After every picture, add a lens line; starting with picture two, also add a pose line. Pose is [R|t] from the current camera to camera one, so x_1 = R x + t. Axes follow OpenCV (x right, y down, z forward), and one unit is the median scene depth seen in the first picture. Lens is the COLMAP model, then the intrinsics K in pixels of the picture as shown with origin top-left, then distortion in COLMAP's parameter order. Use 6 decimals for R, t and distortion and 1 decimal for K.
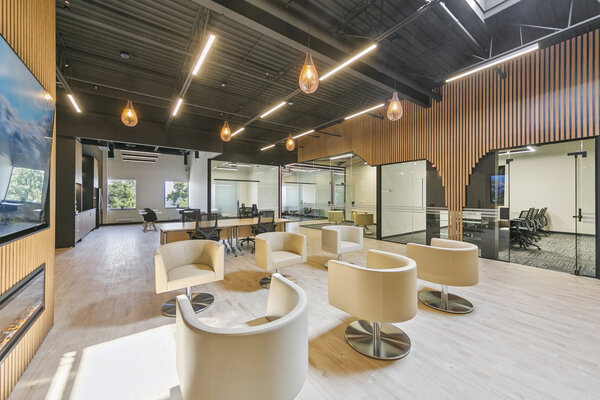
lens RADIAL K [[239.0, 0, 300.0], [0, 239.0, 200.0], [0, 0, 1]] dist [0.025312, 0.000115]
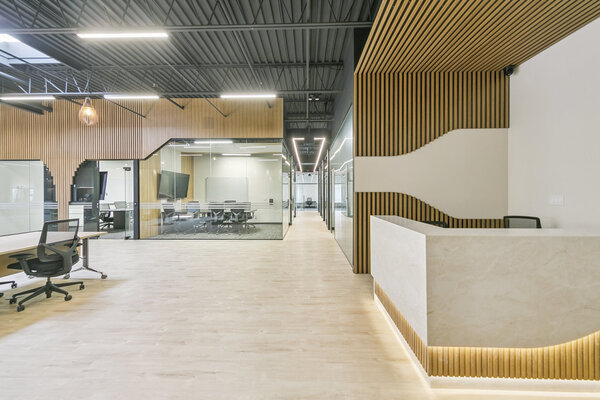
lens RADIAL K [[218.8, 0, 303.9], [0, 218.8, 194.0], [0, 0, 1]] dist [0.001697, 0.000135]
pose [[0.593241, -0.002177, 0.805022, 0.263880], [0.010508, 0.999932, -0.005040, 0.003987], [-0.804956, 0.011449, 0.593224, -0.369168]]
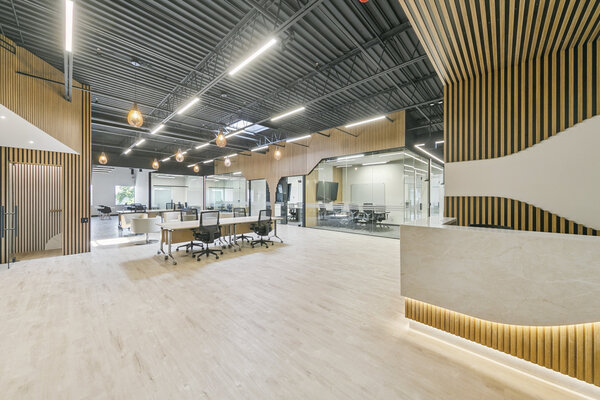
lens RADIAL K [[218.8, 0, 303.9], [0, 218.8, 194.0], [0, 0, 1]] dist [0.001697, 0.000135]
pose [[0.977670, 0.004447, 0.210101, 0.282475], [0.001117, 0.999652, -0.026357, 0.005729], [-0.210145, 0.026004, 0.977324, -0.551182]]
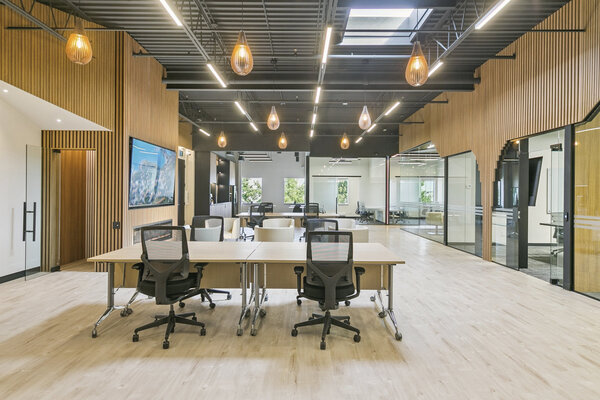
lens RADIAL K [[348.6, 0, 300.7], [0, 348.6, 194.2], [0, 0, 1]] dist [0.000877, 0.000089]
pose [[0.811839, 0.009229, -0.583809, 0.466625], [-0.016159, 0.999847, -0.006664, 0.001866], [0.583658, 0.014844, 0.811864, -0.224133]]
